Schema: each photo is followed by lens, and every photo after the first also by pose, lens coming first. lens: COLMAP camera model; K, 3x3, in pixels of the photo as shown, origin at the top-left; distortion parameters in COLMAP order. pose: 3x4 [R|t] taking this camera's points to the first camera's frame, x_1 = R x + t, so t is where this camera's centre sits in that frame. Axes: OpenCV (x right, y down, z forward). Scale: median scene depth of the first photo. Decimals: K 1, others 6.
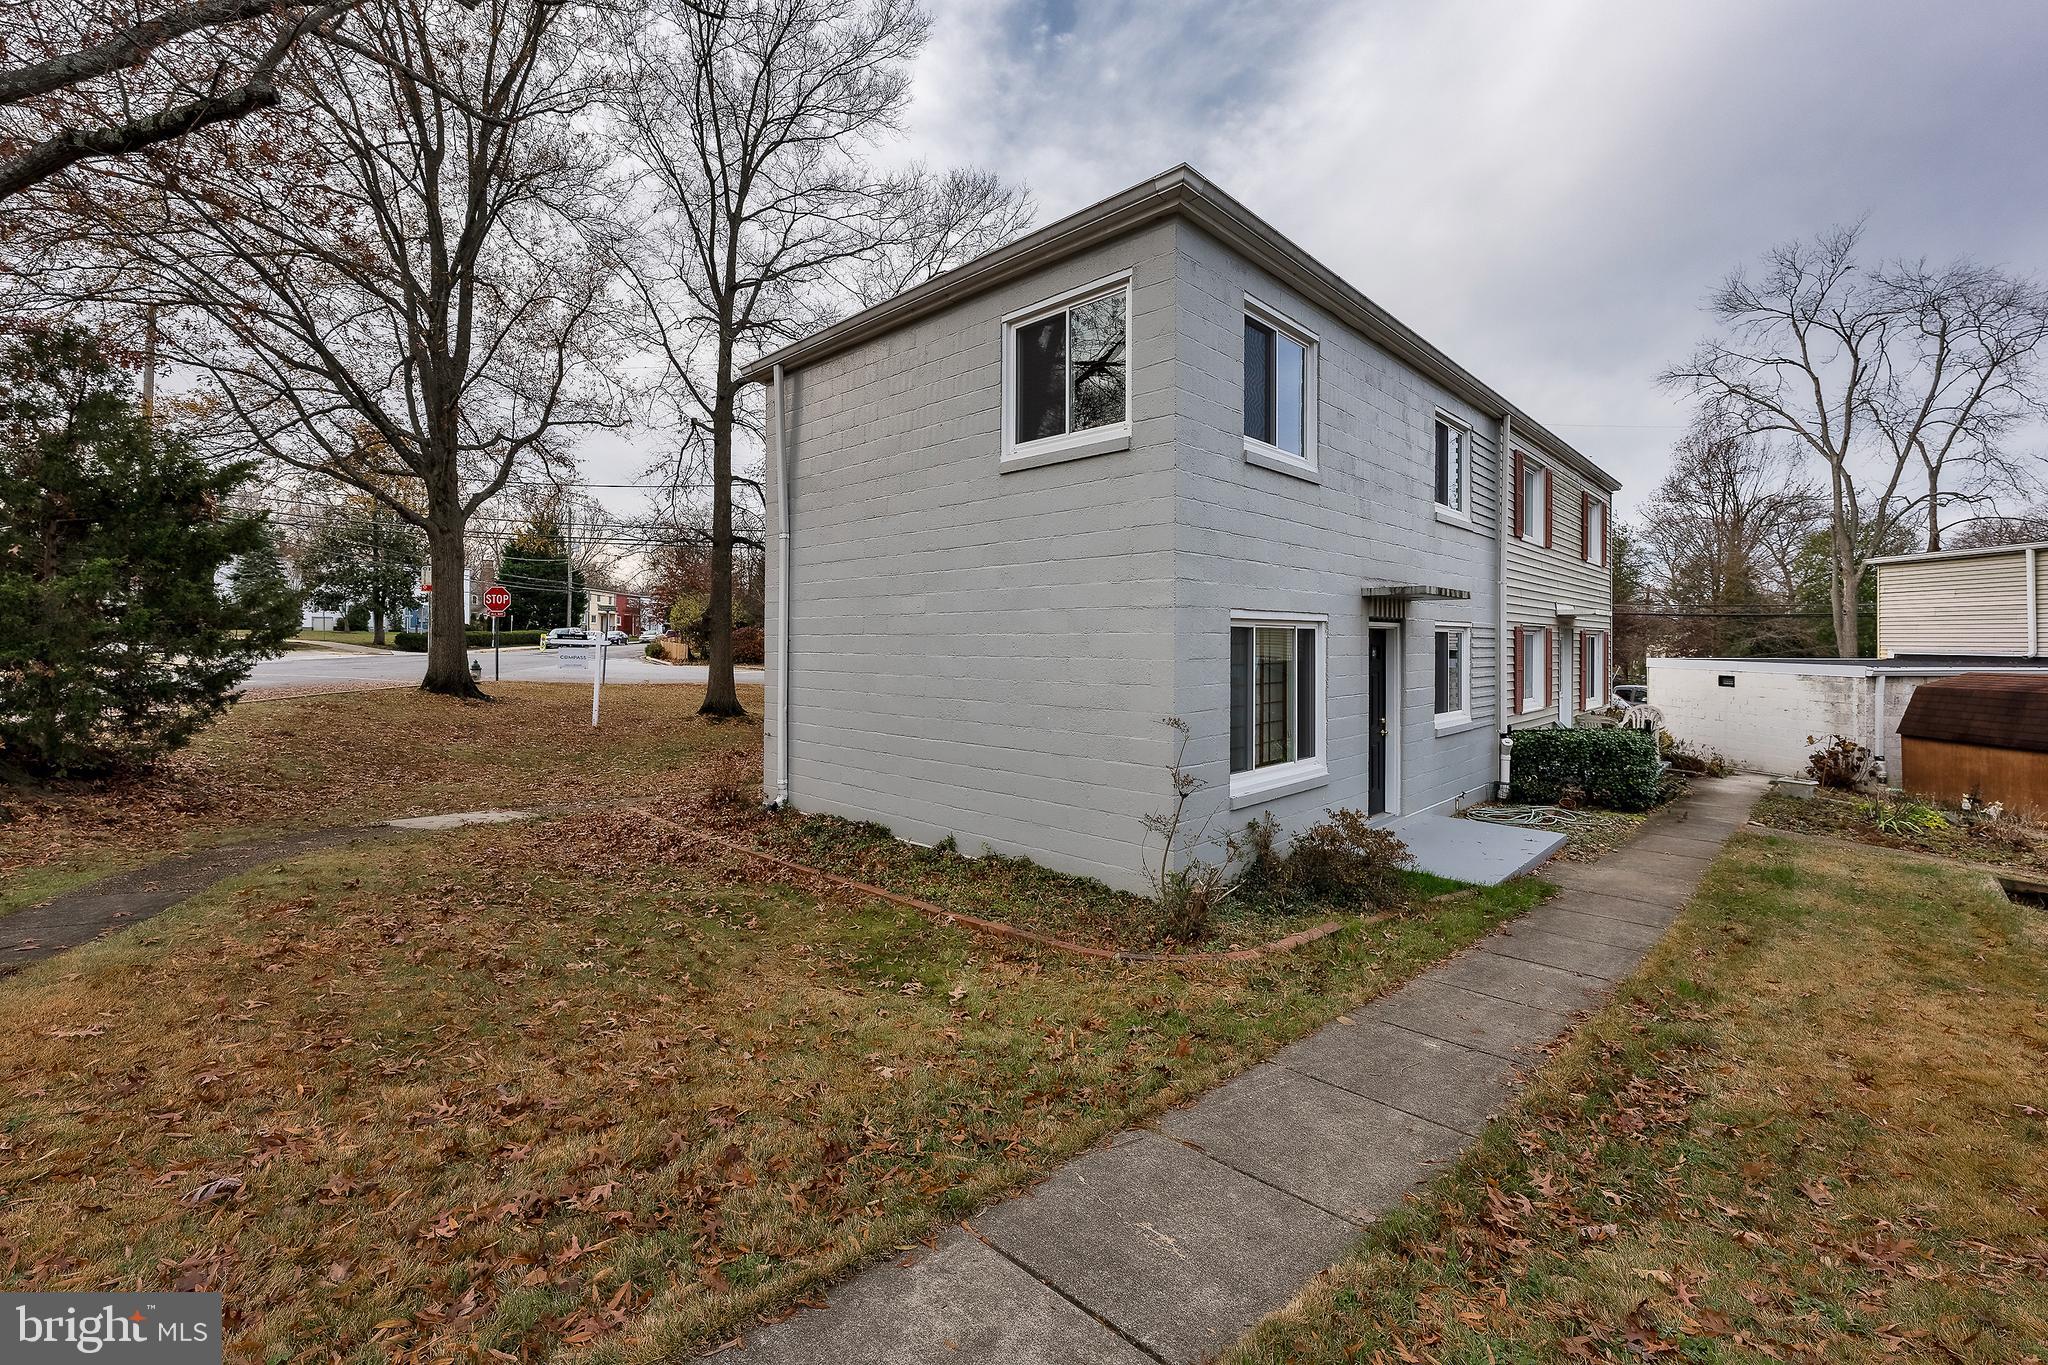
lens RADIAL K [[849.9, 0, 1022.2], [0, 849.9, 641.7], [0, 0, 1]] dist [0.001259, 0.000342]
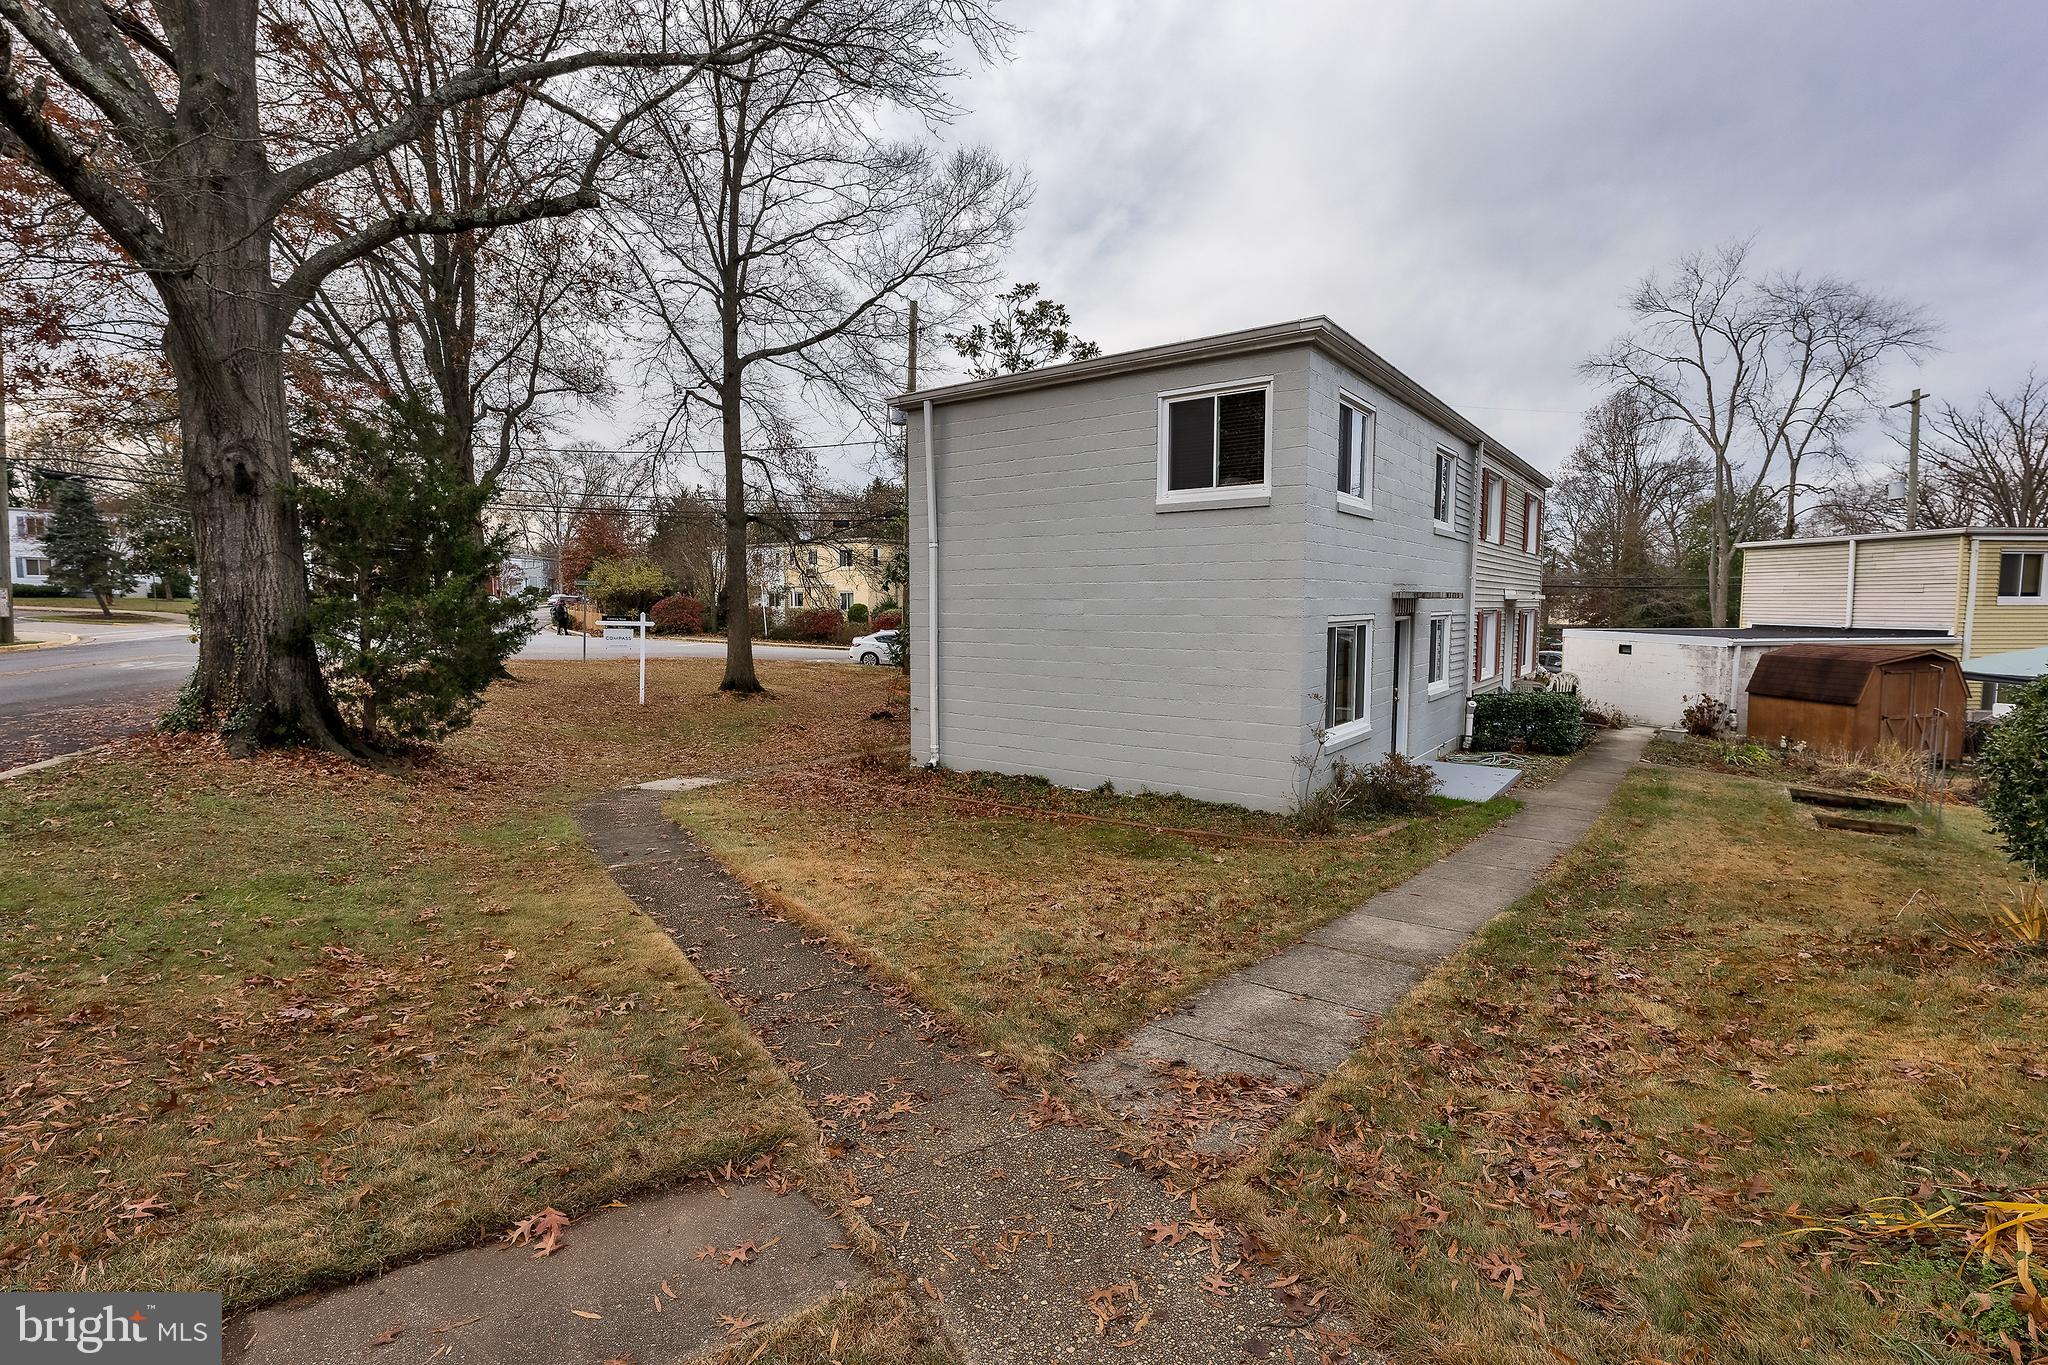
lens RADIAL K [[958.5, 0, 1024.0], [0, 958.5, 682.5], [0, 0, 1]] dist [-0.000345, -0.000365]
pose [[0.990220, -0.014465, 0.138765, -0.265856], [0.002212, 0.996113, 0.088052, -0.038096], [-0.139499, -0.086884, 0.986403, -0.289929]]
